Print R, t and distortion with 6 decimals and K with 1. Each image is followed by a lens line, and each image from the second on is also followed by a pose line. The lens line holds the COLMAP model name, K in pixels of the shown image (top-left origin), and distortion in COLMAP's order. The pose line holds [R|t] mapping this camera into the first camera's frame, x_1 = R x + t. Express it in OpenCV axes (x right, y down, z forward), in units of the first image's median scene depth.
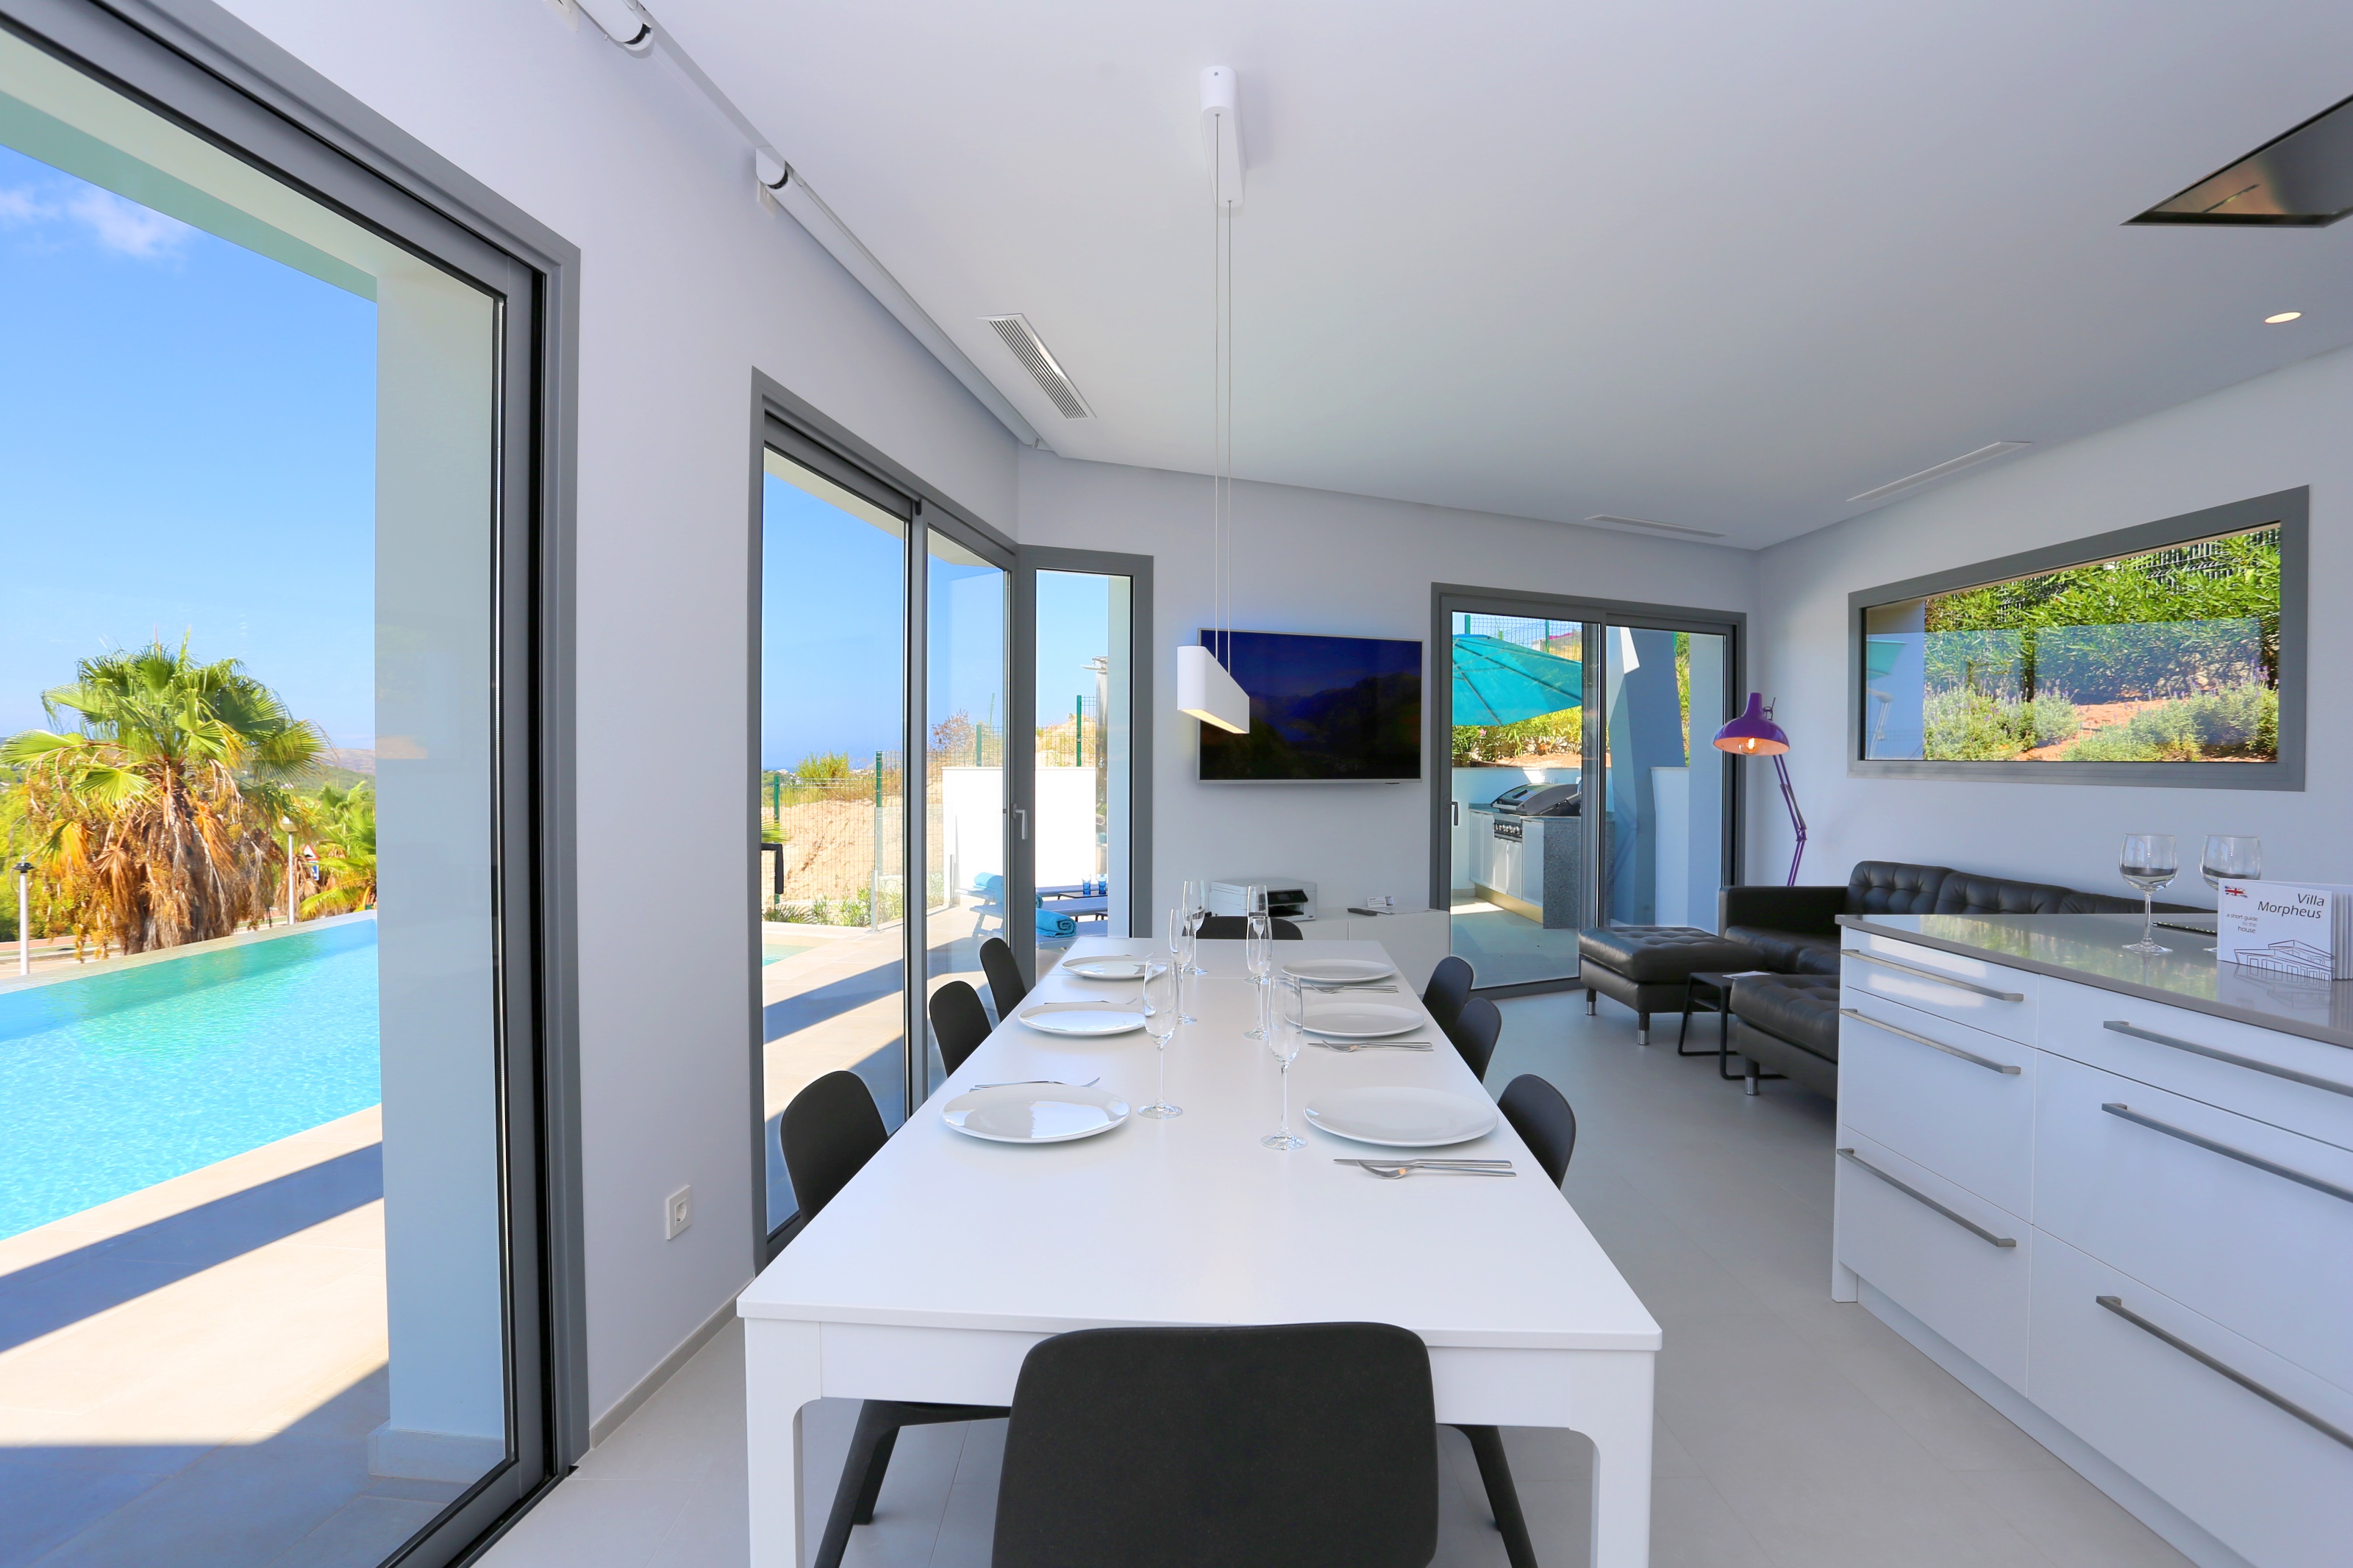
lens RADIAL K [[1194.7, 0, 1162.6], [0, 1194.7, 778.4], [0, 0, 1]] dist [-0.039631, 0.013709]
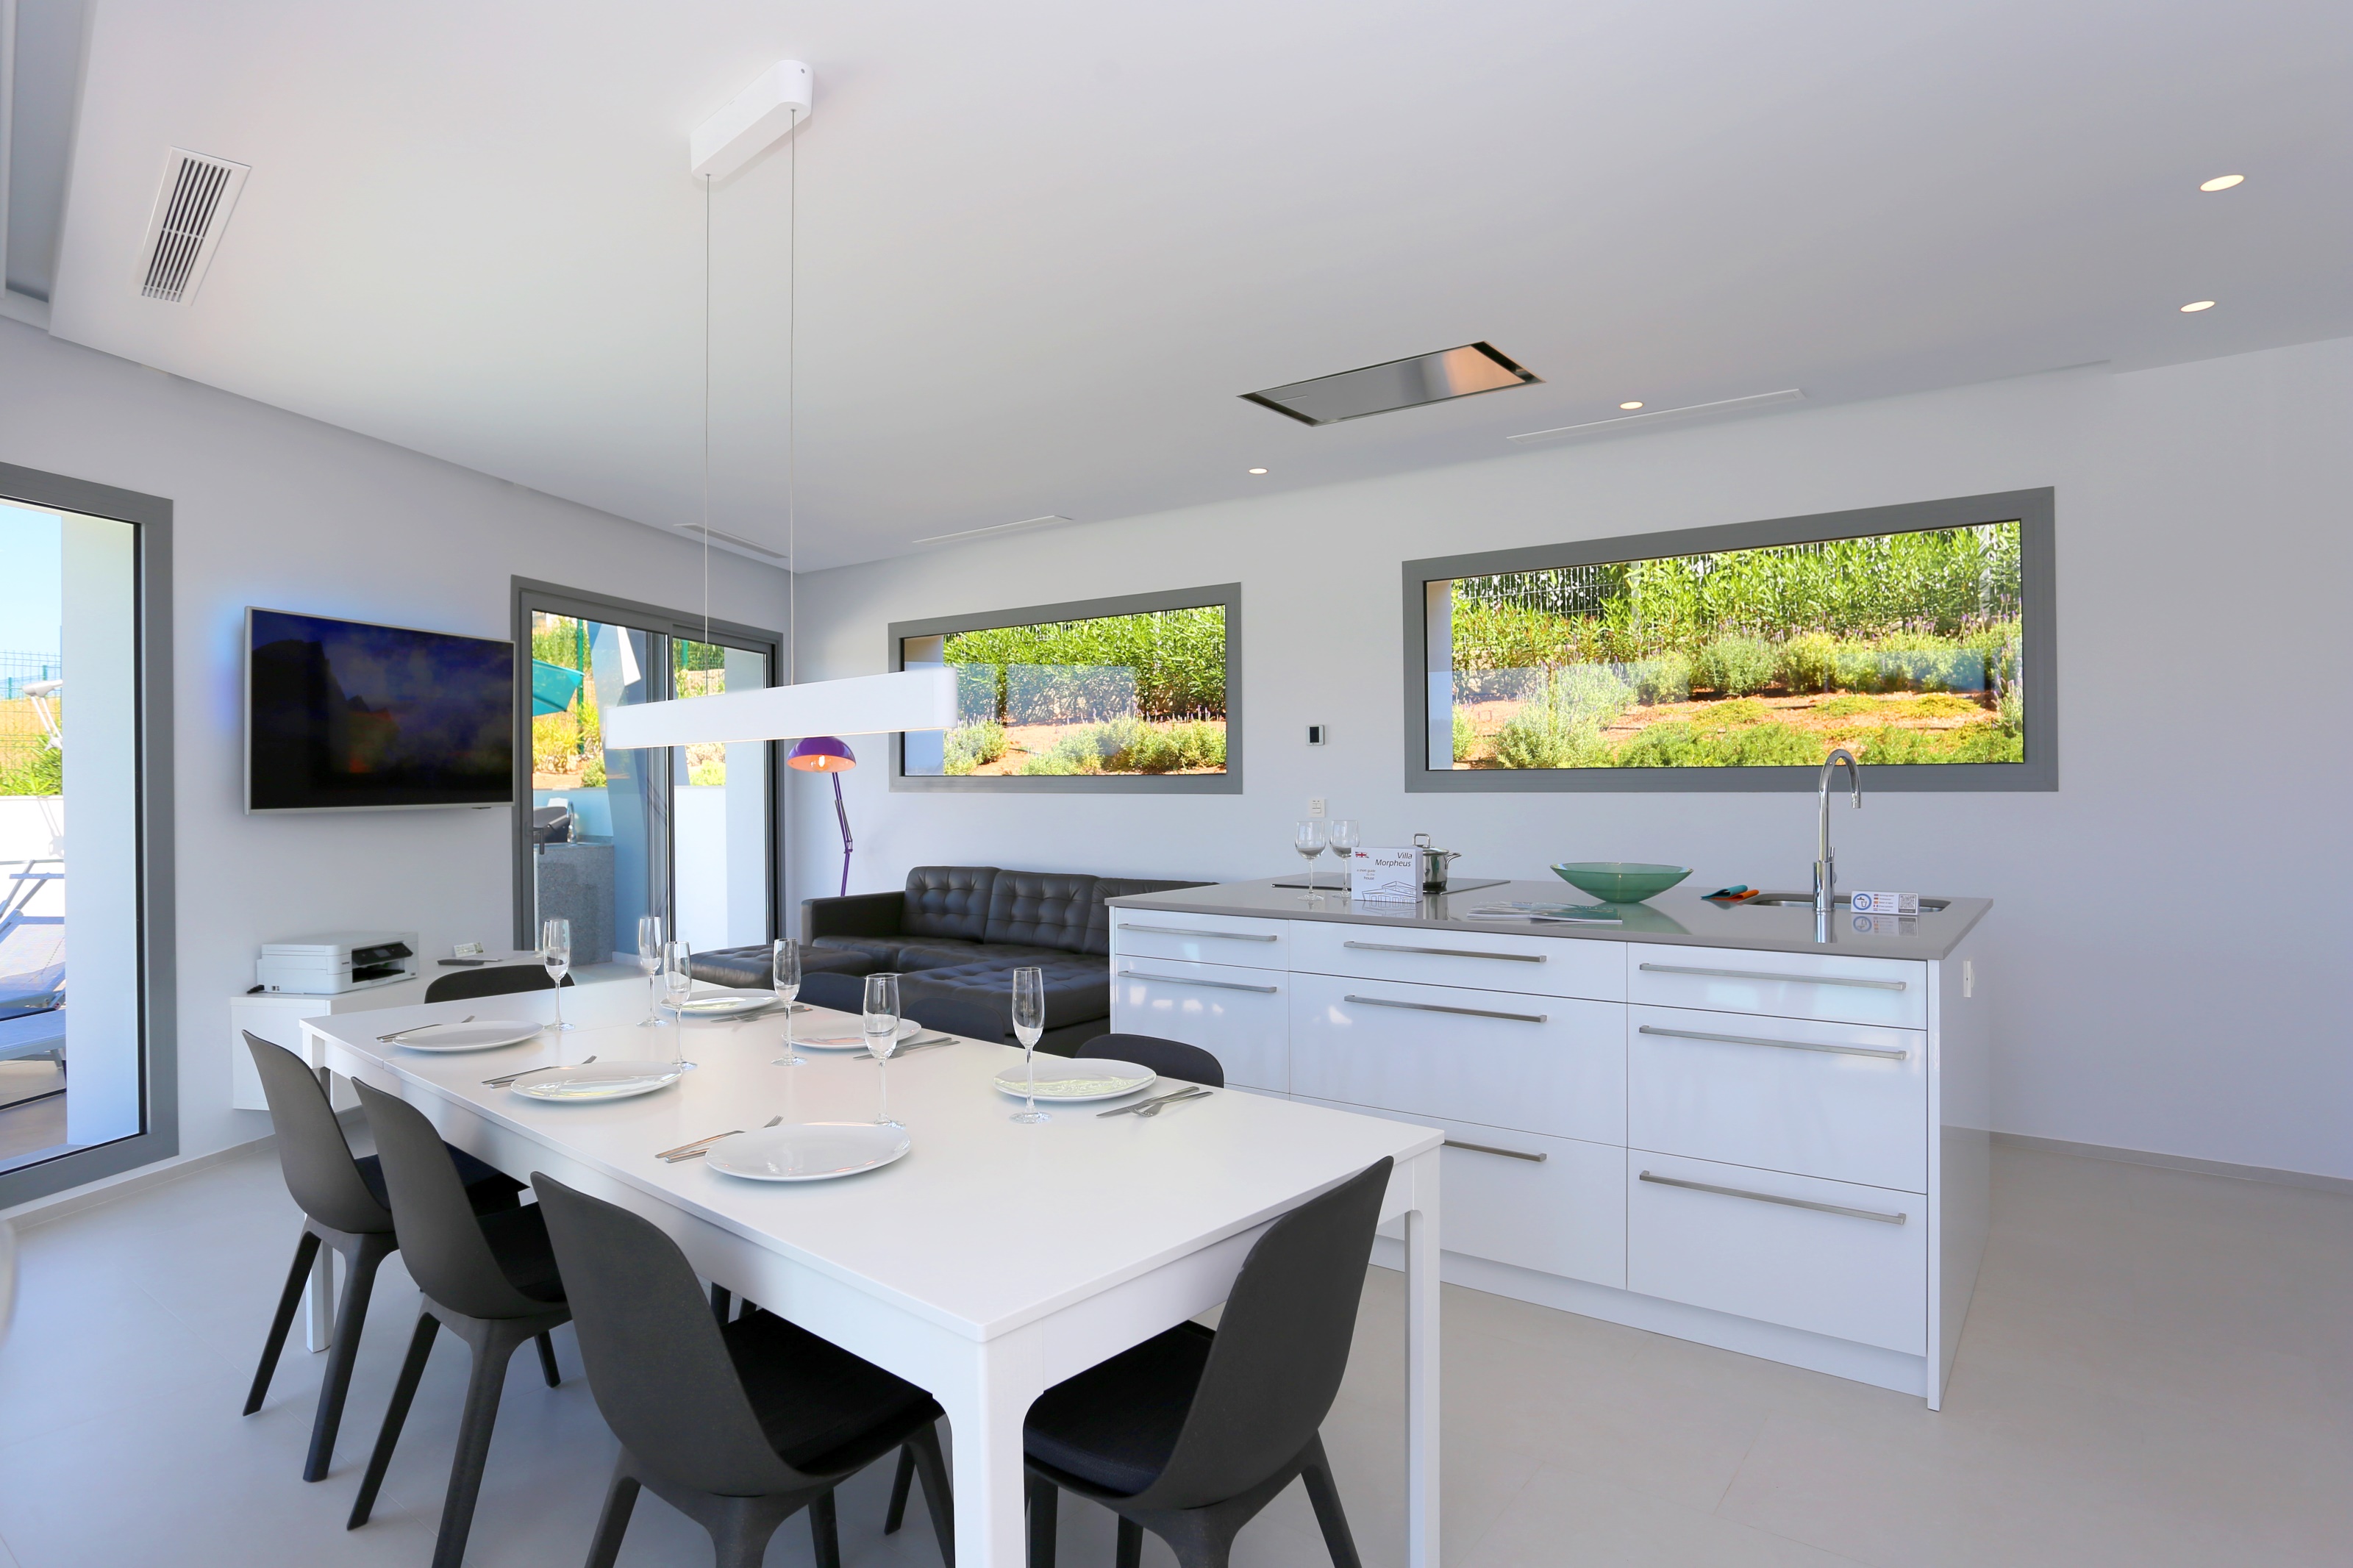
lens RADIAL K [[1332.7, 0, 1173.4], [0, 1332.7, 769.2], [0, 0, 1]] dist [-0.007454, 0.000225]
pose [[0.620329, -0.004171, 0.784331, -0.228134], [0.022655, 0.999664, -0.012602, -0.000655], [-0.784015, 0.025586, 0.620215, 0.028950]]
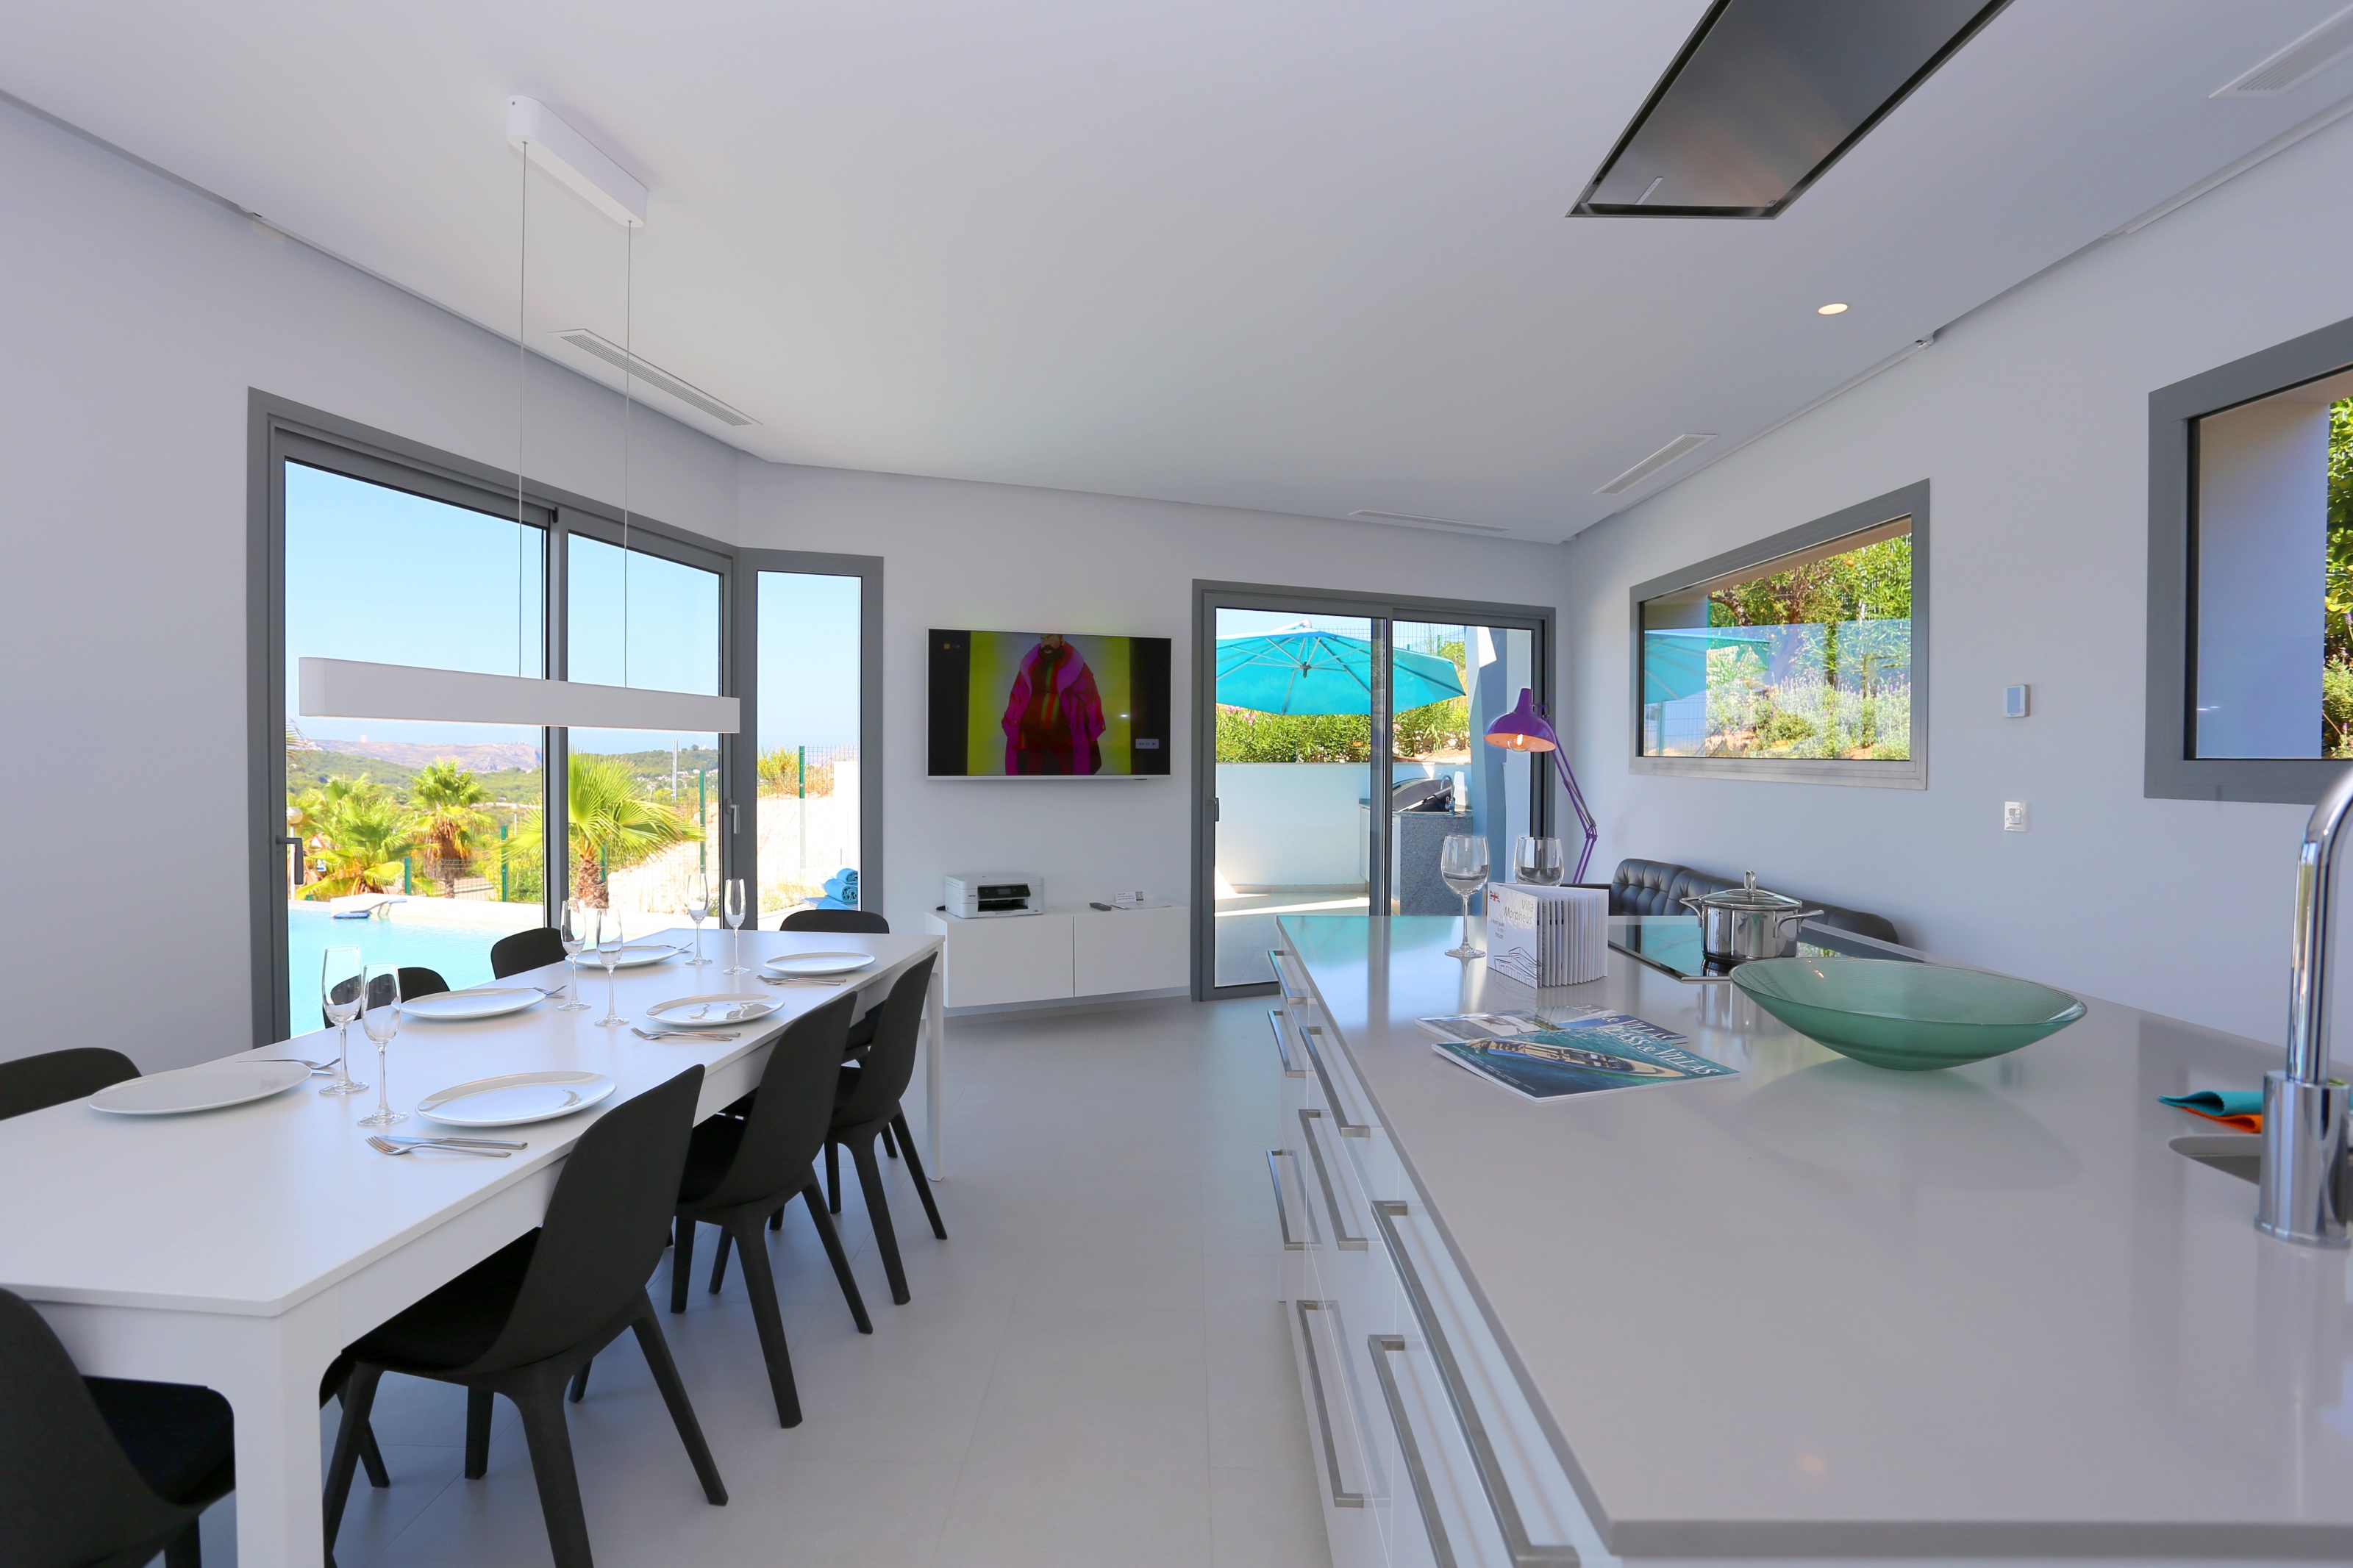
lens RADIAL K [[1194.7, 0, 1180.9], [0, 1194.7, 779.0], [0, 0, 1]] dist [-0.039631, 0.013709]
pose [[0.999358, 0.001207, -0.035812, 0.245628], [-0.000971, 0.999978, 0.006617, -0.003133], [0.035819, -0.006578, 0.999337, -0.007006]]
